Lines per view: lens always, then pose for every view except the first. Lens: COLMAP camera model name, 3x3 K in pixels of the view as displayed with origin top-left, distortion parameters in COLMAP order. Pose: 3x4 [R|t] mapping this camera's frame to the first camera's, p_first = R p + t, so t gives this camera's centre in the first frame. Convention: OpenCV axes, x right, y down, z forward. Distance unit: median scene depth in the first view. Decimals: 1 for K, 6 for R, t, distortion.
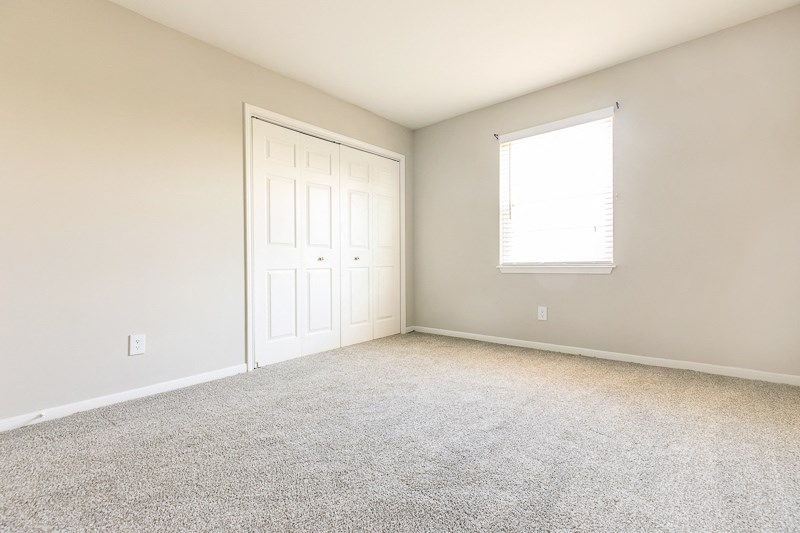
lens RADIAL K [[359.7, 0, 400.0], [0, 359.7, 266.5], [0, 0, 1]] dist [-0.000262, -0.000125]
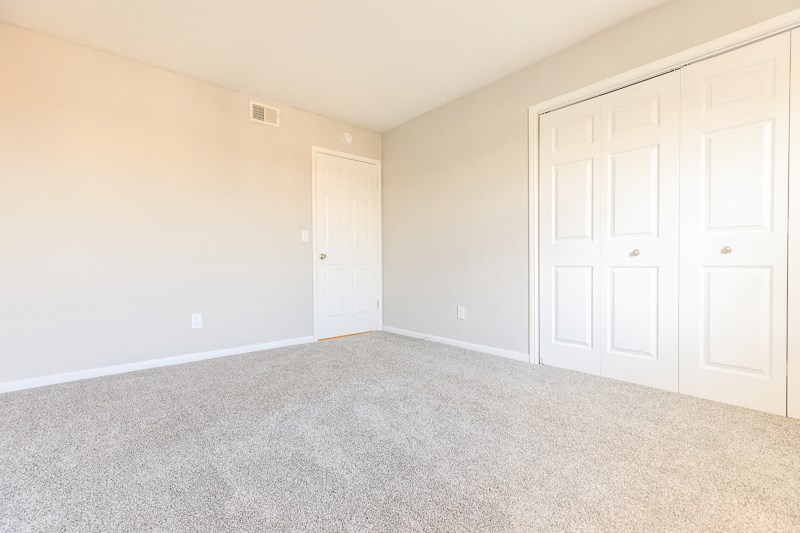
lens RADIAL K [[359.7, 0, 400.0], [0, 359.7, 266.5], [0, 0, 1]] dist [-0.000262, -0.000125]
pose [[-0.142238, 0.023411, -0.989556, 0.652976], [-0.000185, 0.999720, 0.023678, -0.014252], [0.989832, 0.003551, -0.142194, 0.751269]]
